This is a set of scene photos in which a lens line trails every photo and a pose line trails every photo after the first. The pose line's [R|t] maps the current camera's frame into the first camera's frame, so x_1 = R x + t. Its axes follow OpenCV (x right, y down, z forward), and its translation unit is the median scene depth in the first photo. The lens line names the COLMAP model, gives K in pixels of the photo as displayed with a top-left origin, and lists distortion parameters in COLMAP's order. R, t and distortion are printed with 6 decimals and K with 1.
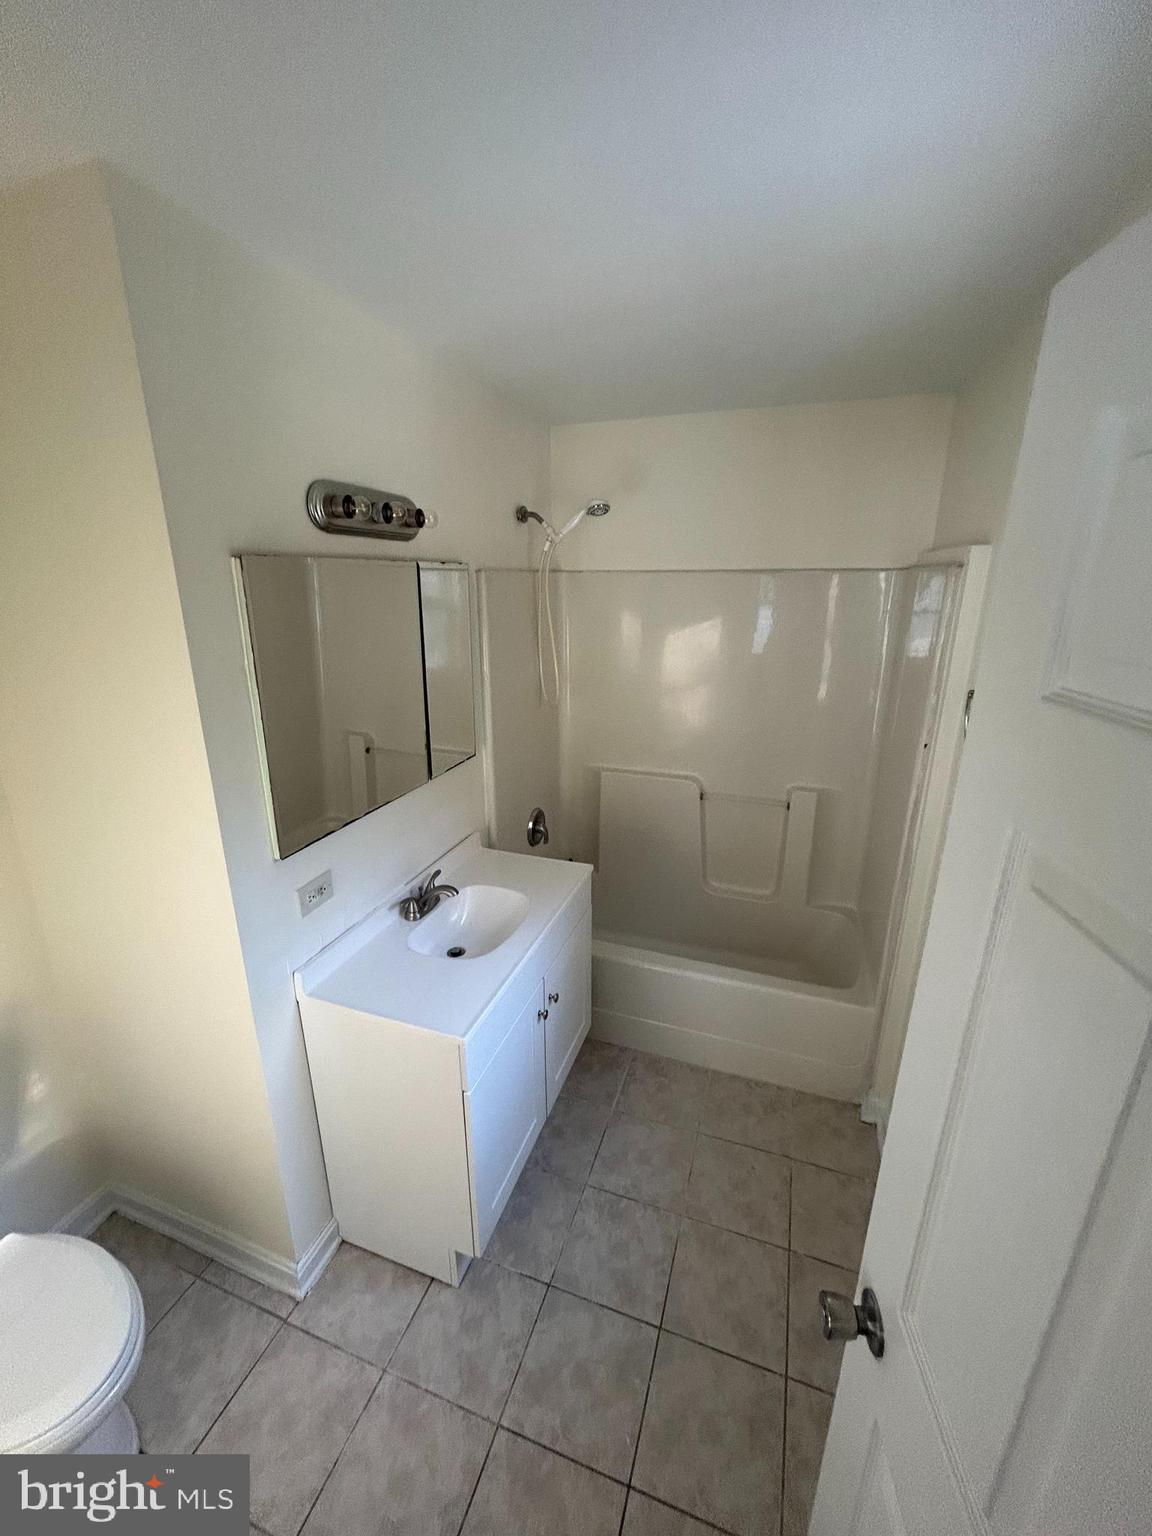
lens RADIAL K [[623.1, 0, 571.4], [0, 623.1, 765.0], [0, 0, 1]] dist [-0.000626, -0.000242]
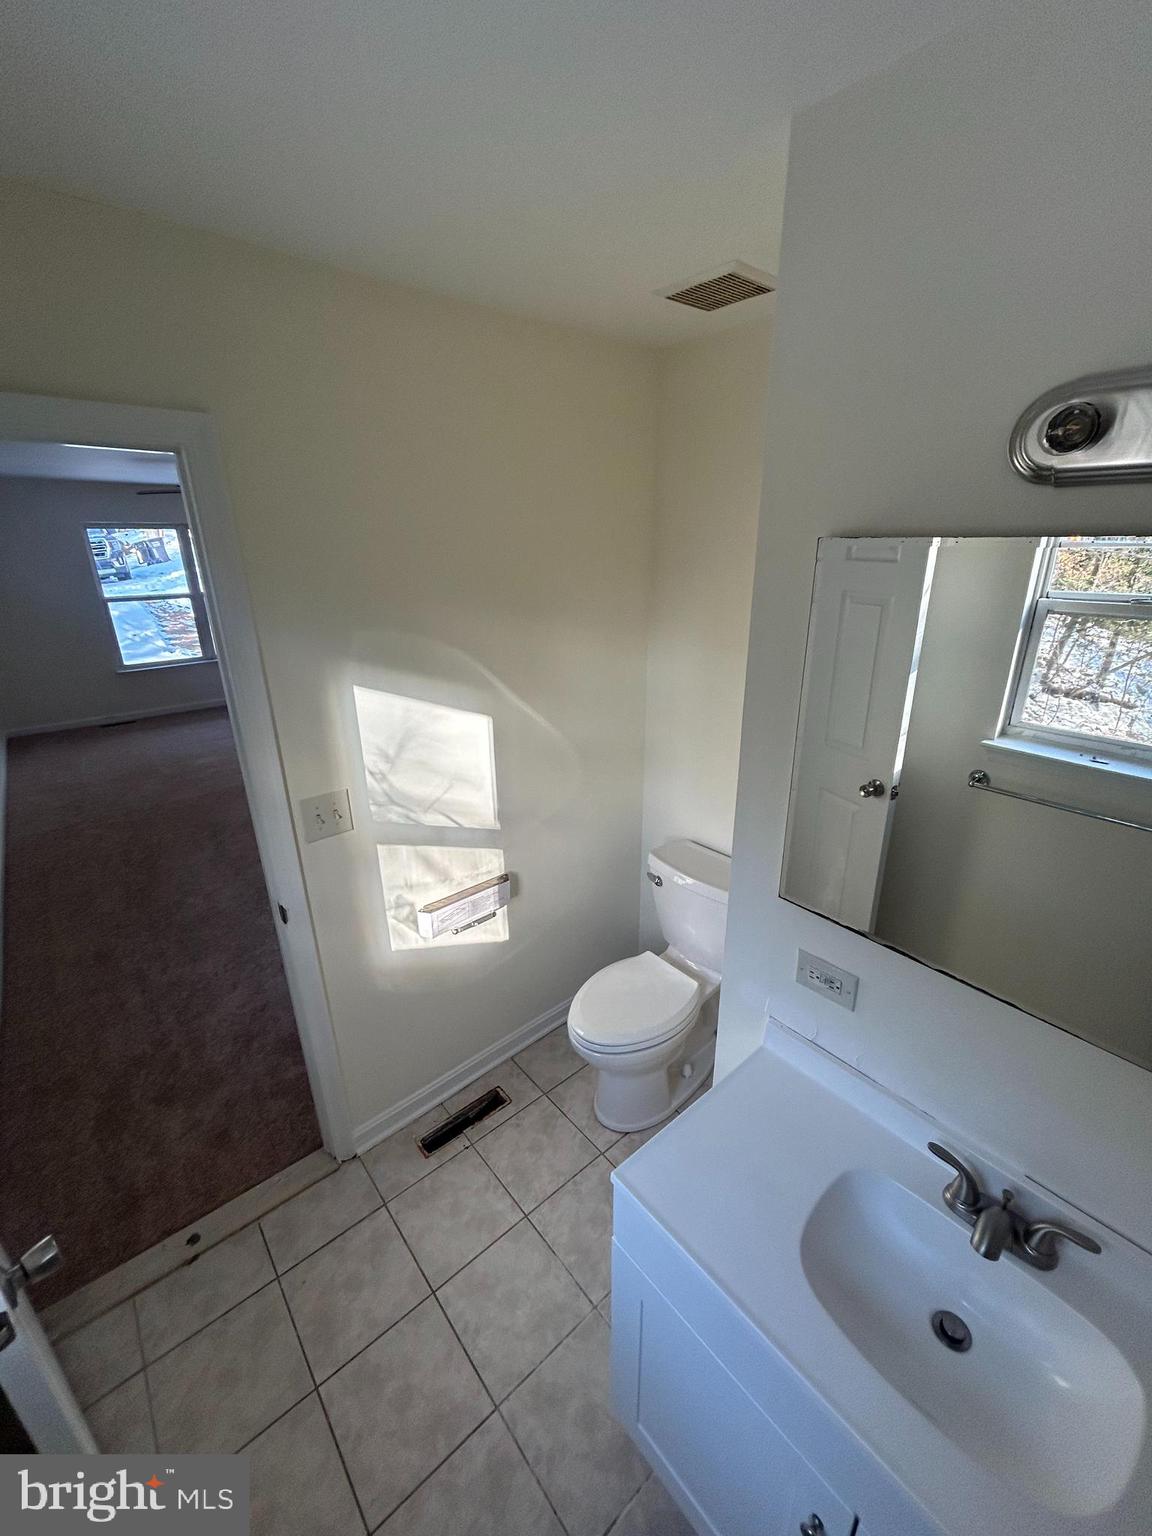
lens RADIAL K [[623.1, 0, 569.4], [0, 623.1, 768.2], [0, 0, 1]] dist [-0.000626, -0.000242]
pose [[-0.505388, 0.275853, -0.817611, 0.333734], [-0.268137, 0.850411, 0.452663, -0.298099], [0.820174, 0.448002, -0.355821, 0.891965]]
